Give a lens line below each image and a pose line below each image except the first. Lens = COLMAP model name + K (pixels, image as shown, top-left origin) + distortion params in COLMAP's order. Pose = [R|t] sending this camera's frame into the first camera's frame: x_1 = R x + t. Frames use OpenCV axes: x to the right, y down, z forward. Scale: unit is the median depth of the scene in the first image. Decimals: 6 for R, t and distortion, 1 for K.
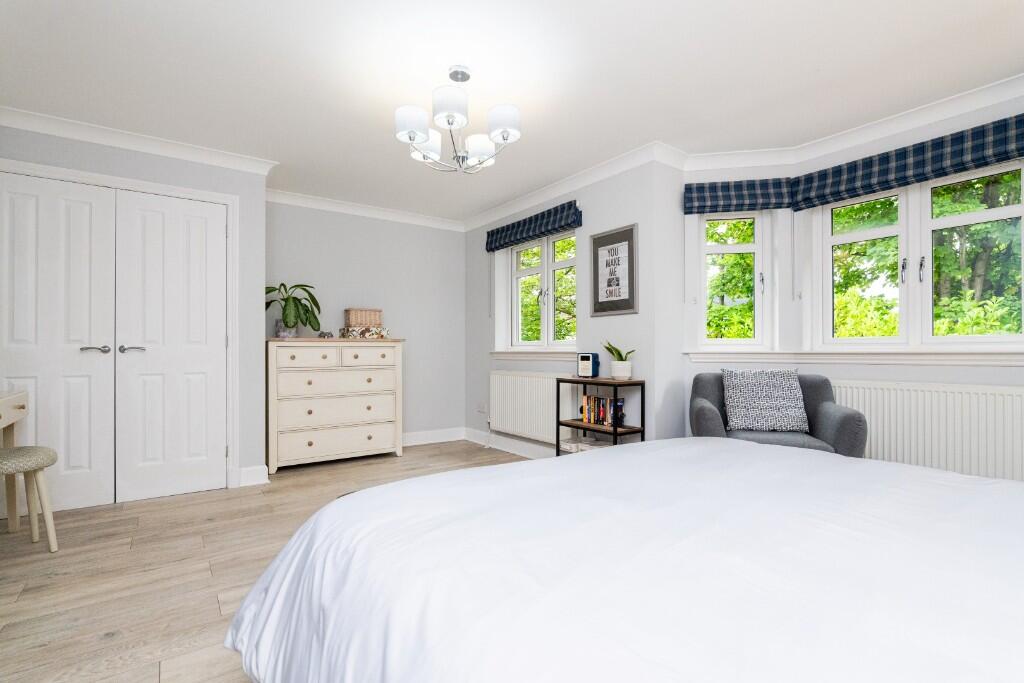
lens RADIAL K [[473.5, 0, 513.7], [0, 473.5, 328.3], [0, 0, 1]] dist [-0.001375, 0.000034]
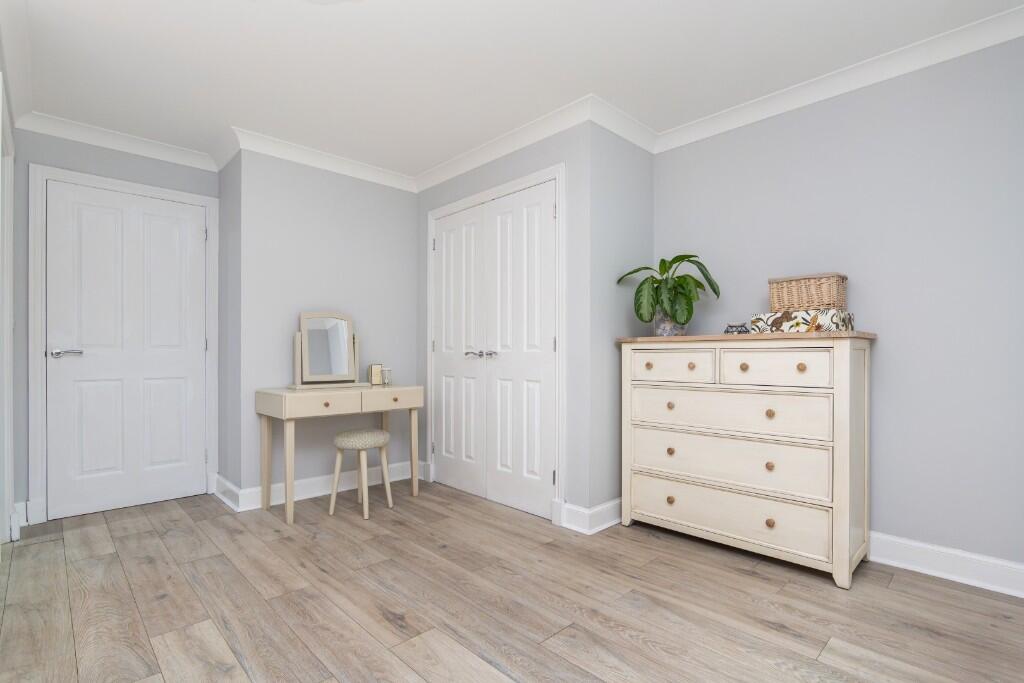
lens RADIAL K [[489.6, 0, 508.9], [0, 489.6, 349.3], [0, 0, 1]] dist [-0.014920, 0.000142]
pose [[0.148076, -0.005494, -0.988961, 0.196148], [0.046047, 0.998938, 0.001345, 0.027614], [0.987903, -0.045738, 0.148171, 0.701002]]
